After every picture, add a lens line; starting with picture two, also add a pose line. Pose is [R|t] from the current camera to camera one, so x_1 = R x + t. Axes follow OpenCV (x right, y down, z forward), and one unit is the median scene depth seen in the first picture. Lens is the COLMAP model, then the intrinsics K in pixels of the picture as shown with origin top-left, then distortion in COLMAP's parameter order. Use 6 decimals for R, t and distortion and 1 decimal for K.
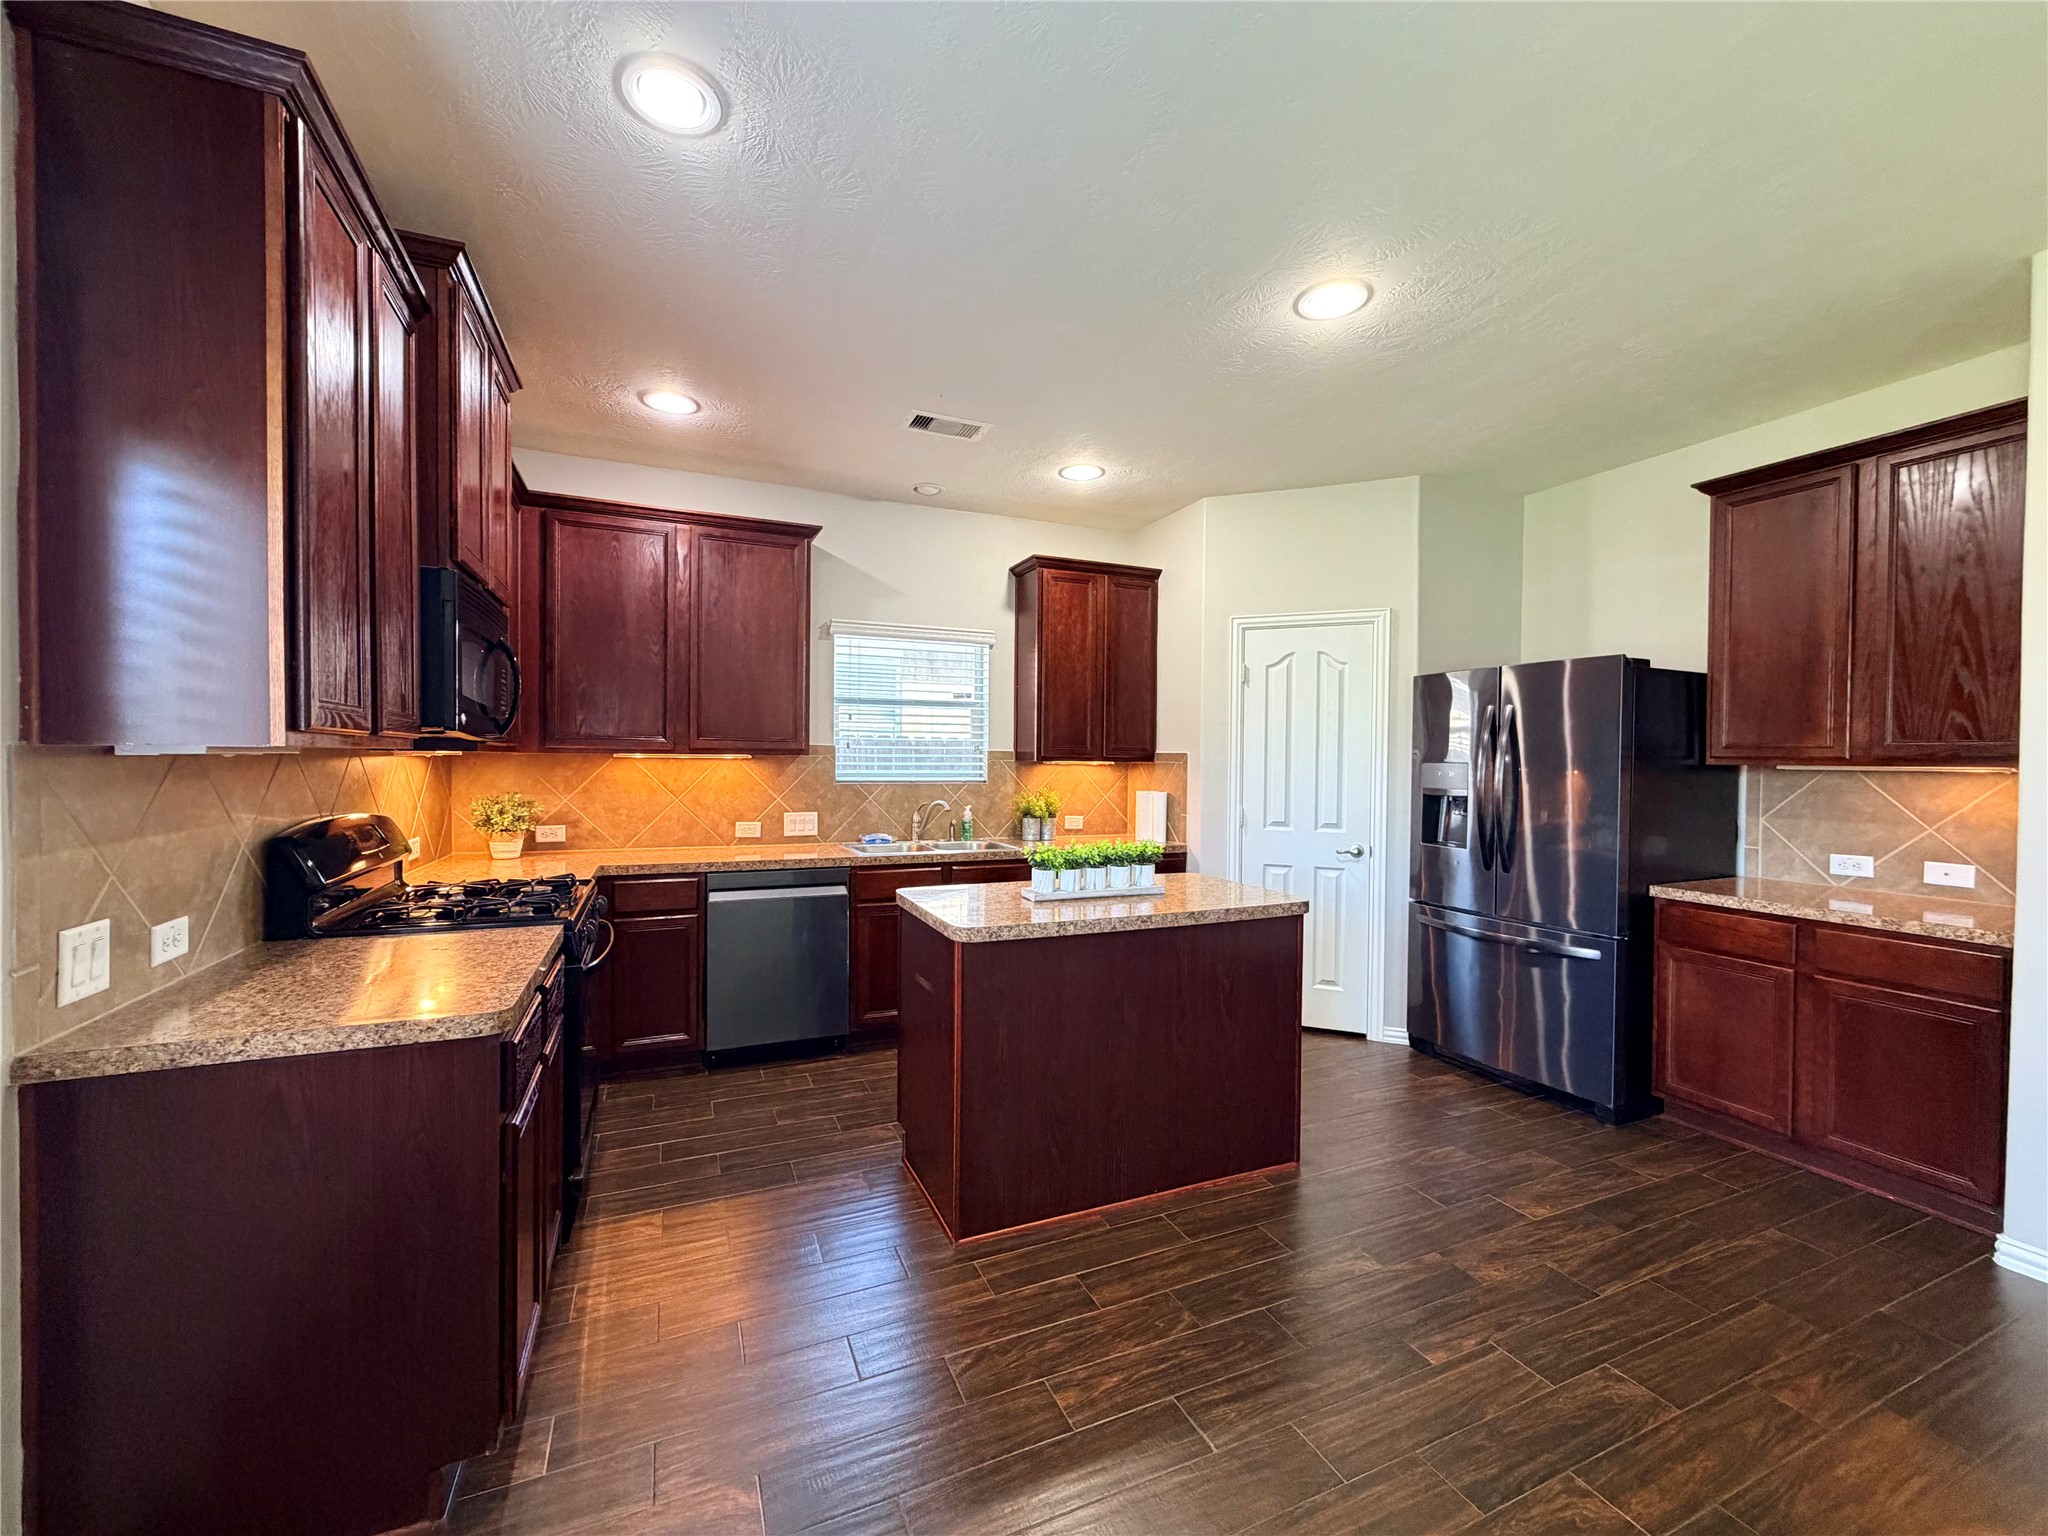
lens RADIAL K [[817.7, 0, 1024.0], [0, 817.7, 768.0], [0, 0, 1]] dist [-0.001701, -0.000074]
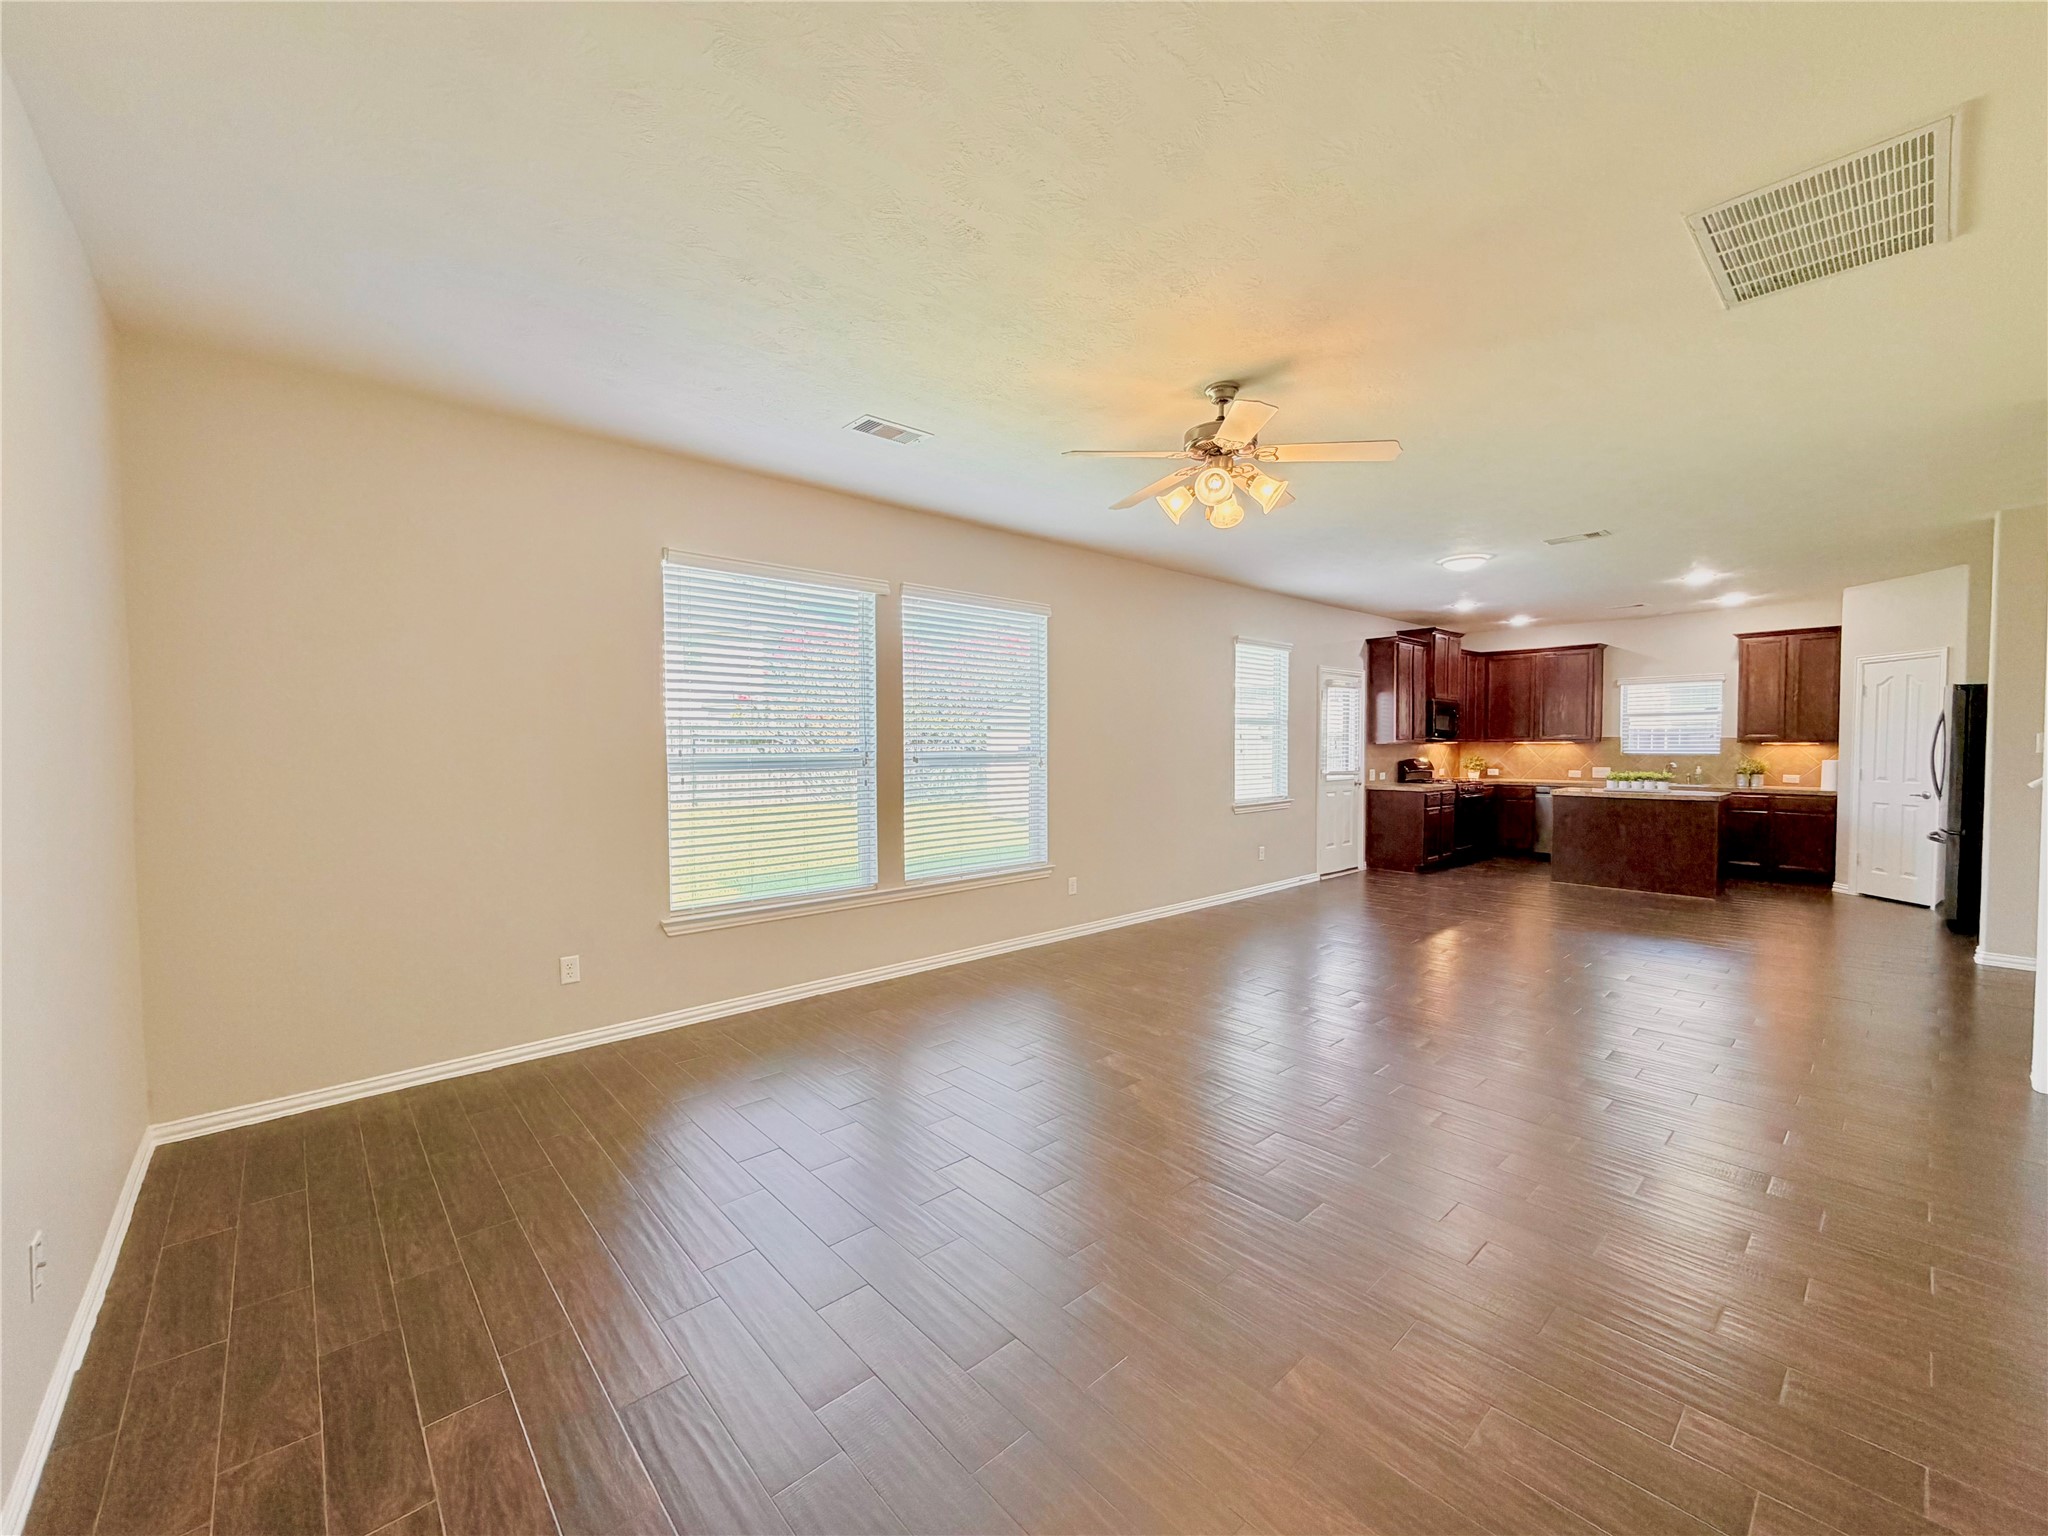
lens RADIAL K [[815.6, 0, 1013.6], [0, 815.6, 766.2], [0, 0, 1]] dist [-0.001137, -0.000054]
pose [[0.312149, 0.013806, -0.949933, 1.421771], [-0.004386, 0.999905, 0.013091, 0.031431], [0.950023, 0.000080, 0.312180, -1.290760]]
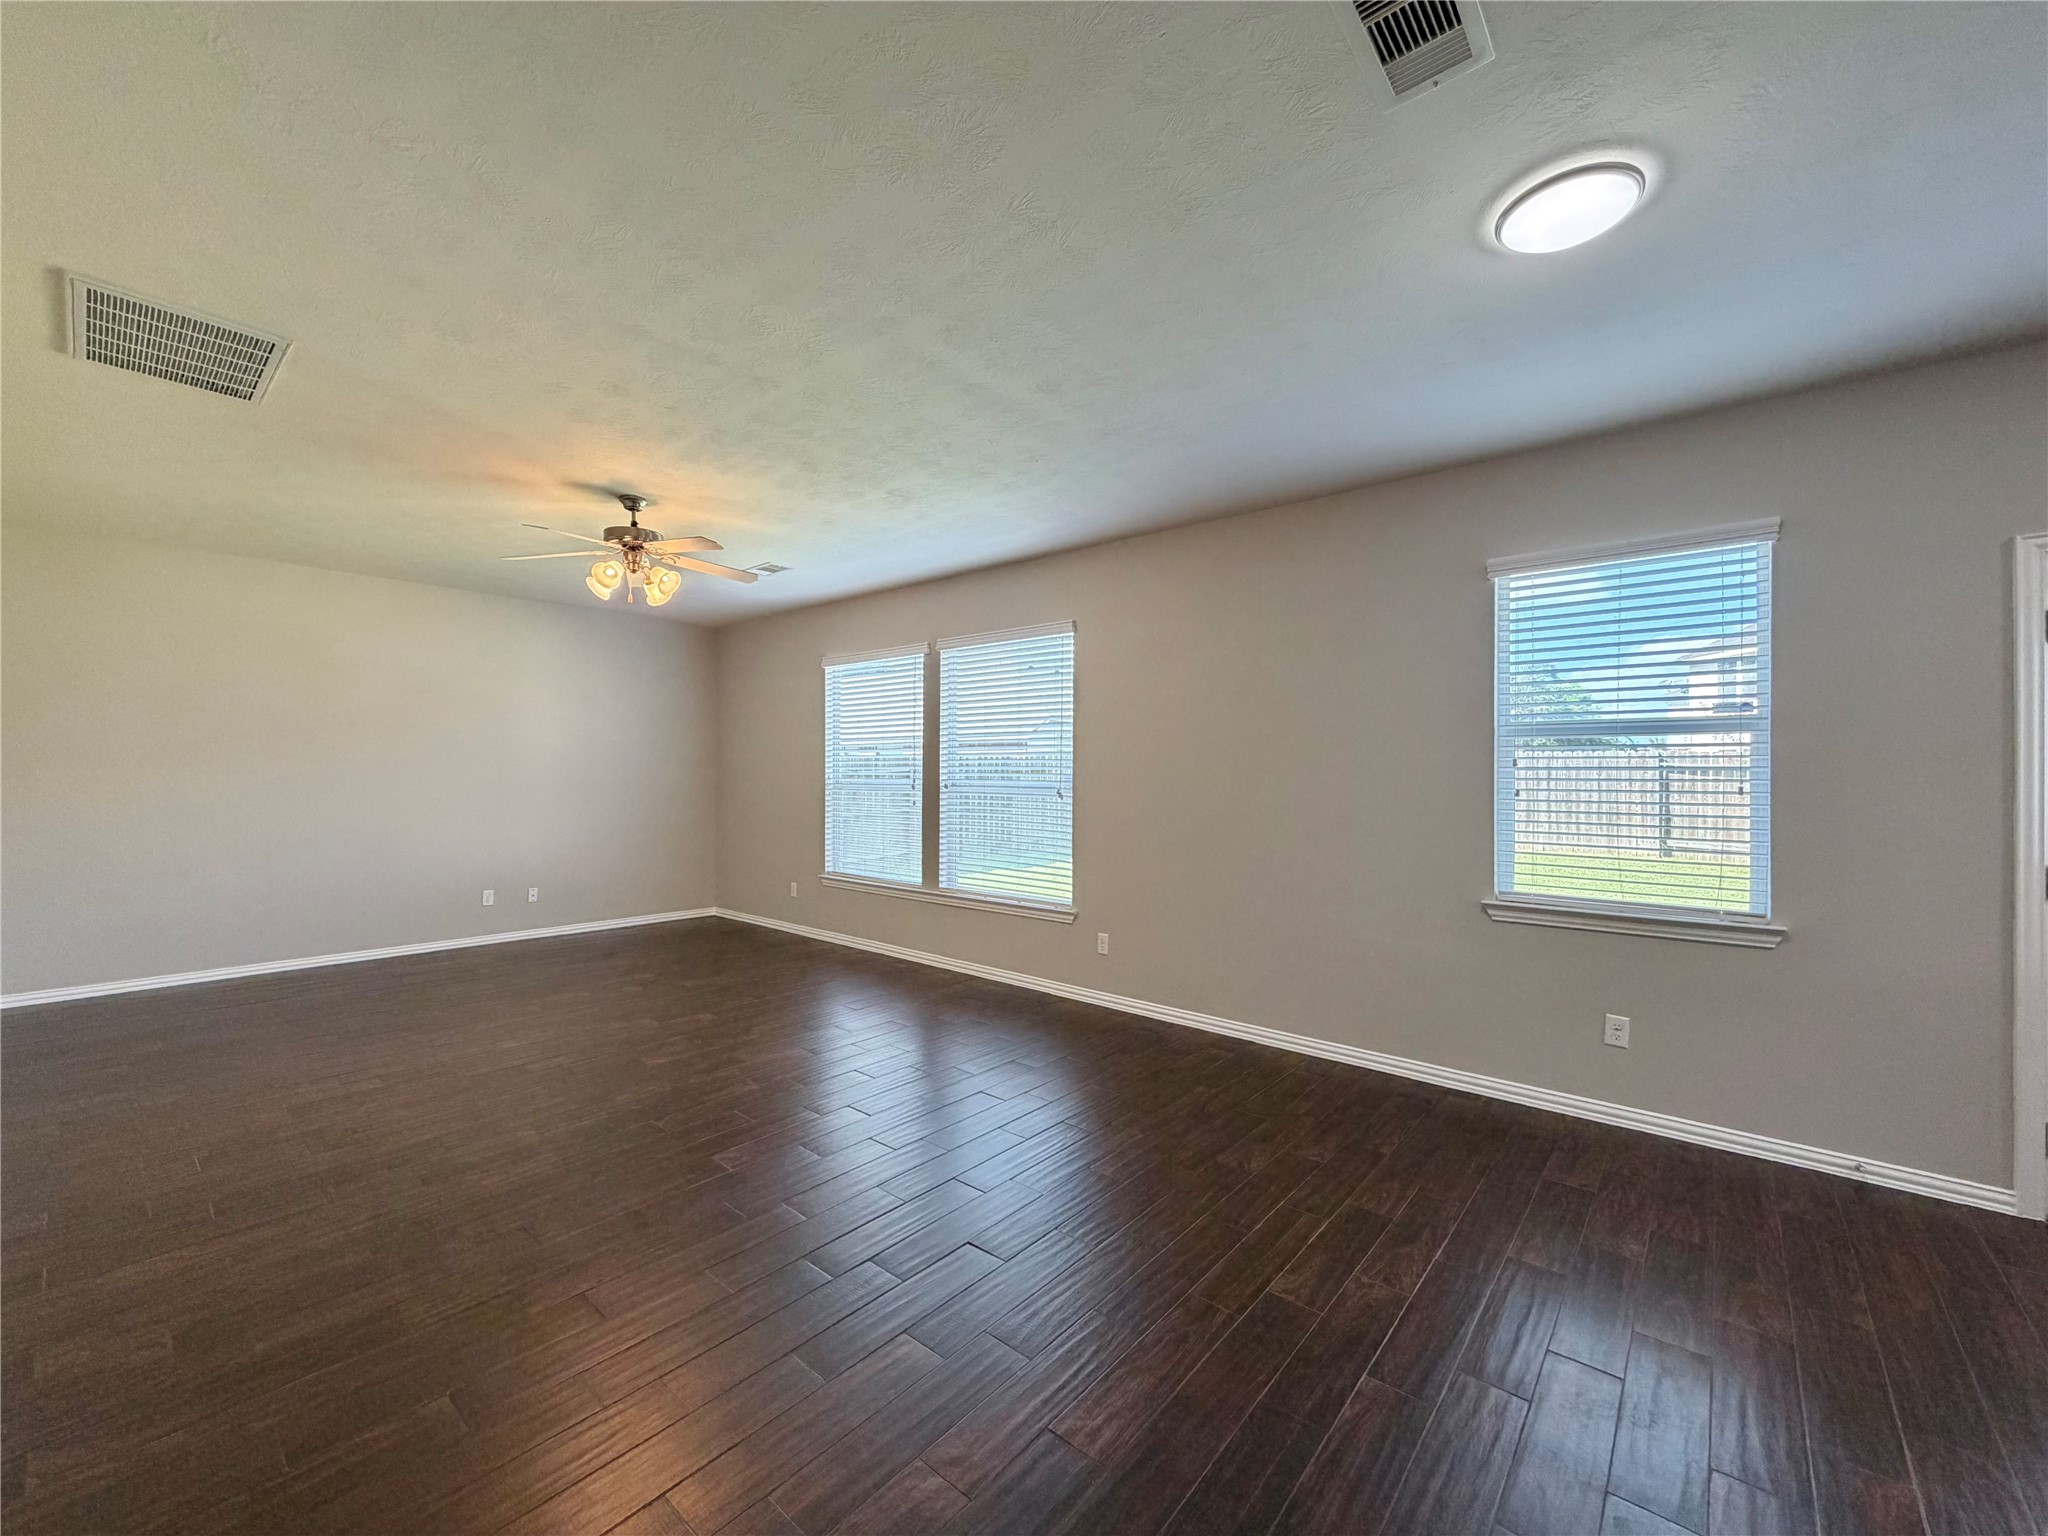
lens RADIAL K [[819.2, 0, 1016.3], [0, 819.2, 770.8], [0, 0, 1]] dist [0.000562, -0.000048]
pose [[-0.903600, -0.020588, -0.427883, 0.729061], [-0.022423, 0.999748, -0.000751, 0.009445], [0.427790, 0.008916, -0.903834, 0.295540]]
